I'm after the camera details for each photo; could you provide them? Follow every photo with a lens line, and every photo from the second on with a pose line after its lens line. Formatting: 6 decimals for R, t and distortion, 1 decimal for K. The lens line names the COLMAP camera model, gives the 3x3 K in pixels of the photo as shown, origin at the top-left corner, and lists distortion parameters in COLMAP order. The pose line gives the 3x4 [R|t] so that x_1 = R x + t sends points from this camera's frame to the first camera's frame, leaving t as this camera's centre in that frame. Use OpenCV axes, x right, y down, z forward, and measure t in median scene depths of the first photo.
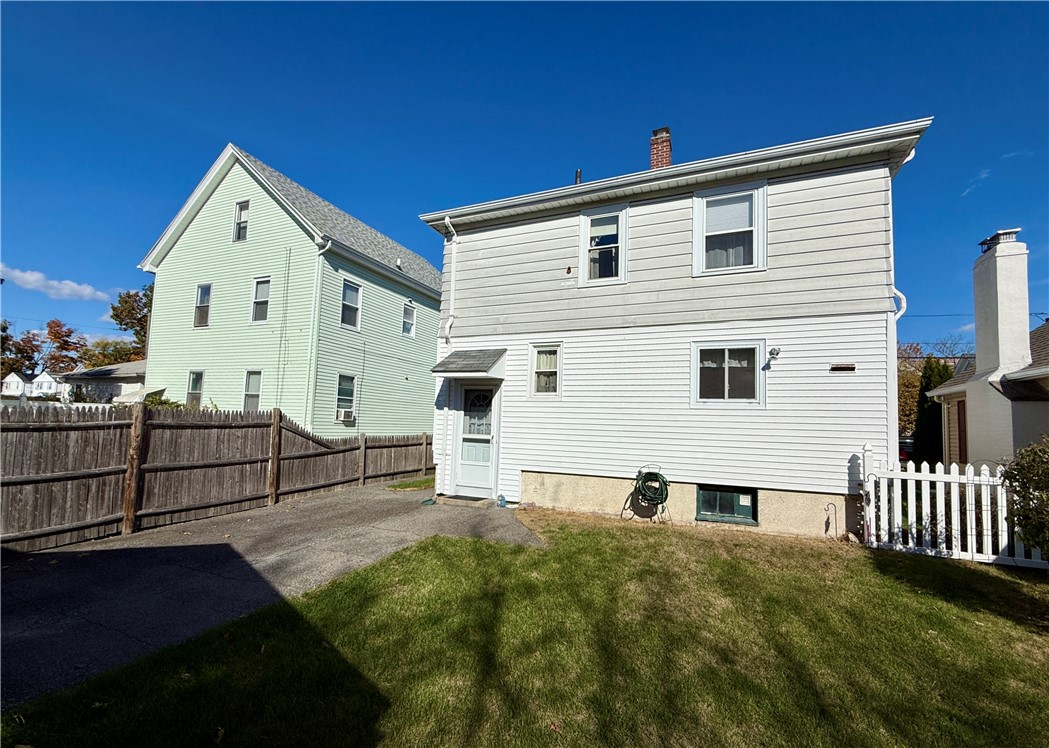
lens RADIAL K [[451.1, 0, 522.4], [0, 451.1, 395.8], [0, 0, 1]] dist [-0.002616, -0.000594]
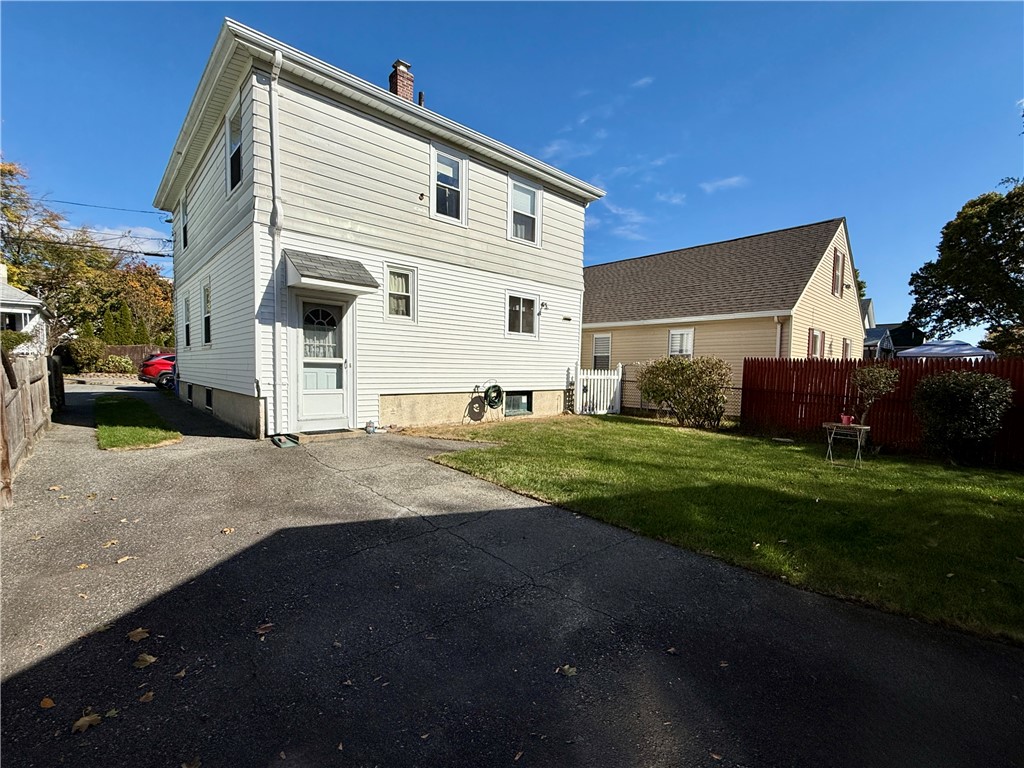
lens RADIAL K [[457.2, 0, 512.0], [0, 457.2, 402.4], [0, 0, 1]] dist [0.001103, -0.000142]
pose [[0.403666, -0.090512, 0.910418, -0.942788], [-0.067818, 0.989397, 0.128433, 0.042407], [-0.912390, -0.113587, 0.393247, 0.412872]]
